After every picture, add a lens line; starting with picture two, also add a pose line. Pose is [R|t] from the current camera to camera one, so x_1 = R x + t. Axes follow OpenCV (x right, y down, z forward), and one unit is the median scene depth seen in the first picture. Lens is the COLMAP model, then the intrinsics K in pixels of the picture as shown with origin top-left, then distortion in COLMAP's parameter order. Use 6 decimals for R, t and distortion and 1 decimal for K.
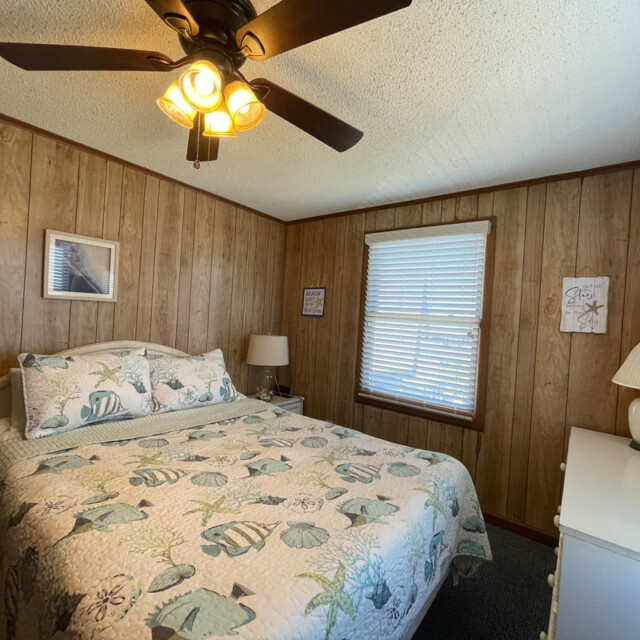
lens RADIAL K [[346.0, 0, 319.1], [0, 346.0, 323.2], [0, 0, 1]] dist [-0.005850, 0.003804]
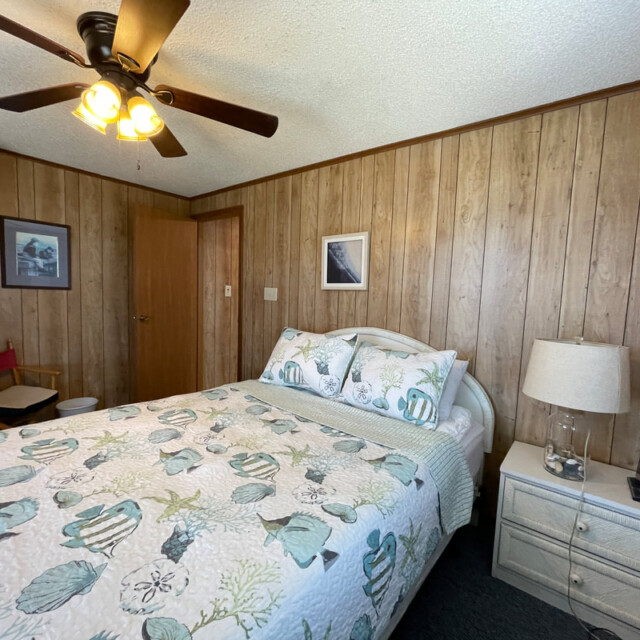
lens RADIAL K [[346.0, 0, 319.1], [0, 346.0, 323.2], [0, 0, 1]] dist [-0.005850, 0.003804]
pose [[-0.011723, 0.026928, -0.999569, 0.472027], [-0.050206, 0.998361, 0.027485, 0.018367], [0.998670, 0.050506, -0.010352, 0.892446]]
